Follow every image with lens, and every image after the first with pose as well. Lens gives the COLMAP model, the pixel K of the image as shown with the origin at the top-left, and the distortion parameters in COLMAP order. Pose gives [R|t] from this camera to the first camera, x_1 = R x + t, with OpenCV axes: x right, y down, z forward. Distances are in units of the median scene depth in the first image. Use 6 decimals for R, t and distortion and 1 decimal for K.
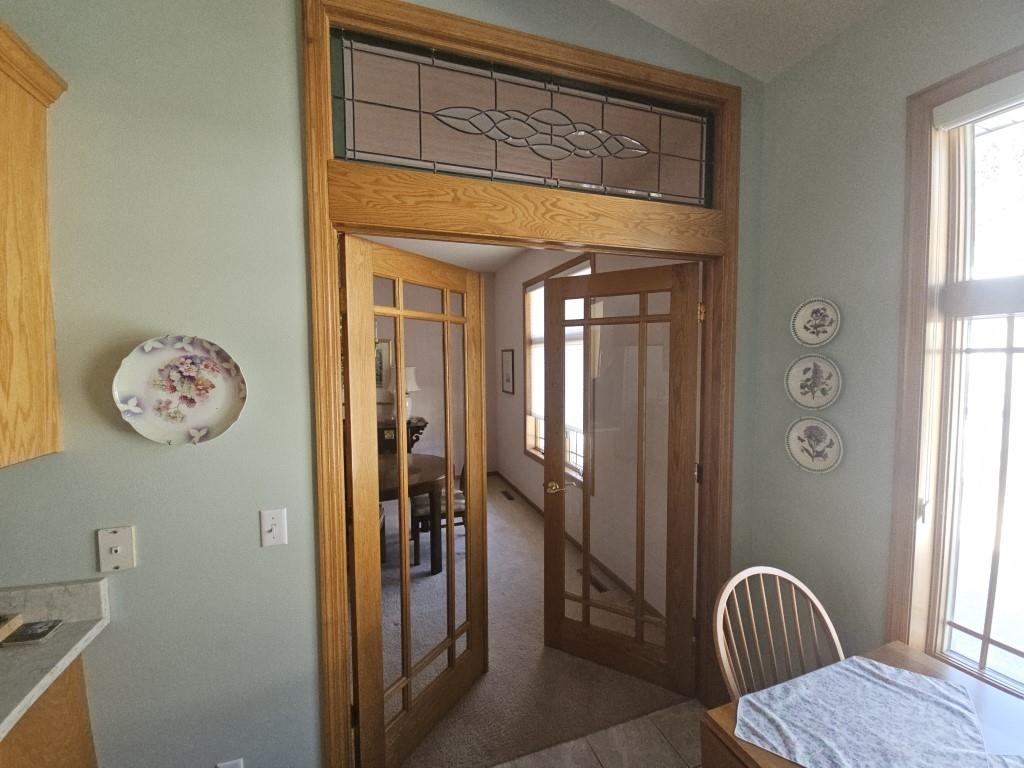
lens RADIAL K [[422.1, 0, 512.9], [0, 422.1, 381.1], [0, 0, 1]] dist [0.001398, -0.000036]
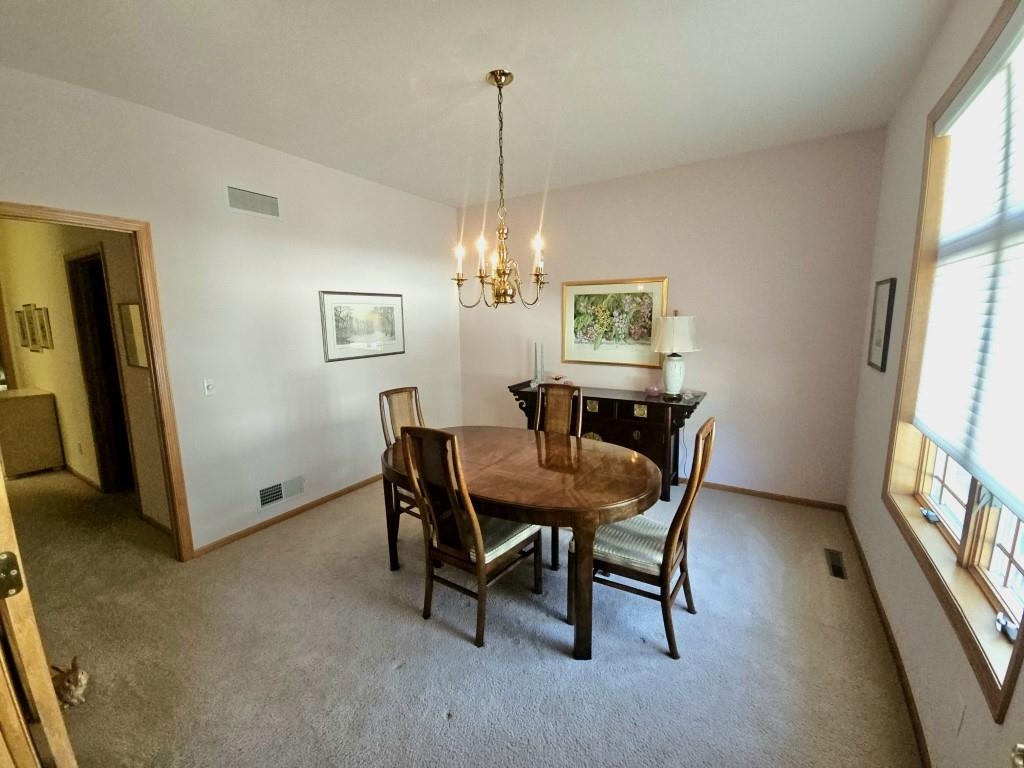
lens RADIAL K [[422.1, 0, 512.9], [0, 422.1, 381.1], [0, 0, 1]] dist [0.001398, -0.000036]
pose [[0.632310, 0.113722, -0.766323, 0.114713], [-0.036440, 0.992438, 0.117210, 0.000655], [0.773858, -0.046188, 0.631673, 0.383414]]
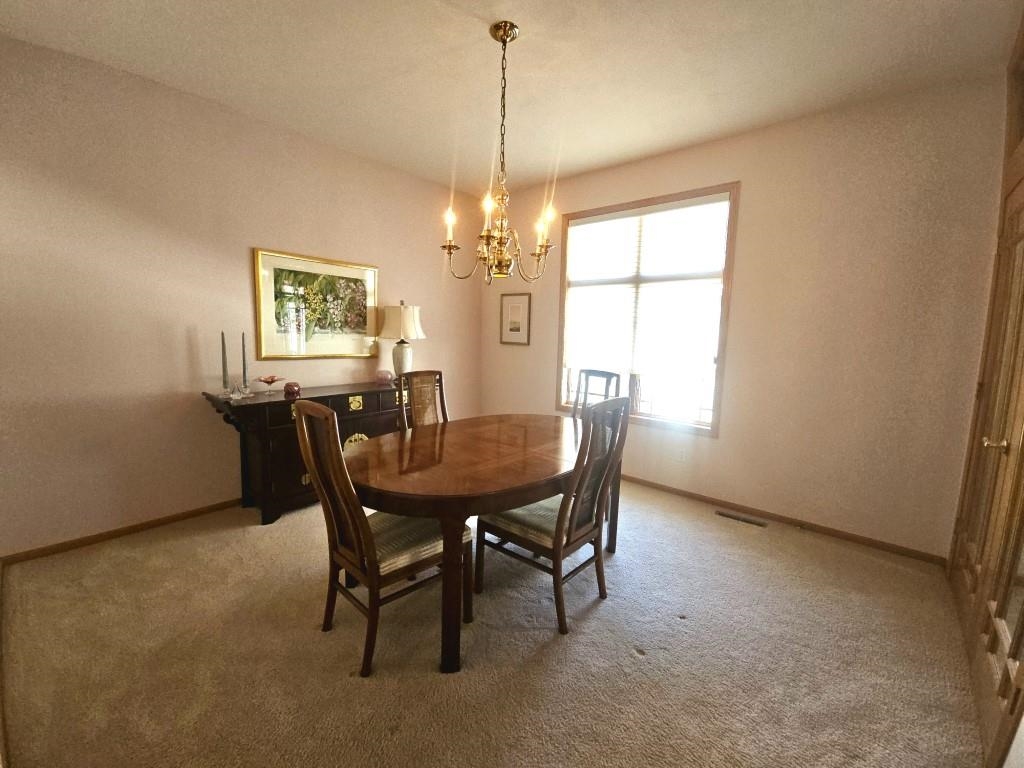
lens RADIAL K [[422.1, 0, 512.9], [0, 422.1, 381.1], [0, 0, 1]] dist [0.001398, -0.000036]
pose [[0.869451, -0.026806, 0.493292, -0.495462], [-0.005195, 0.997976, 0.063387, 0.053313], [-0.493993, -0.057674, 0.867551, 0.275721]]
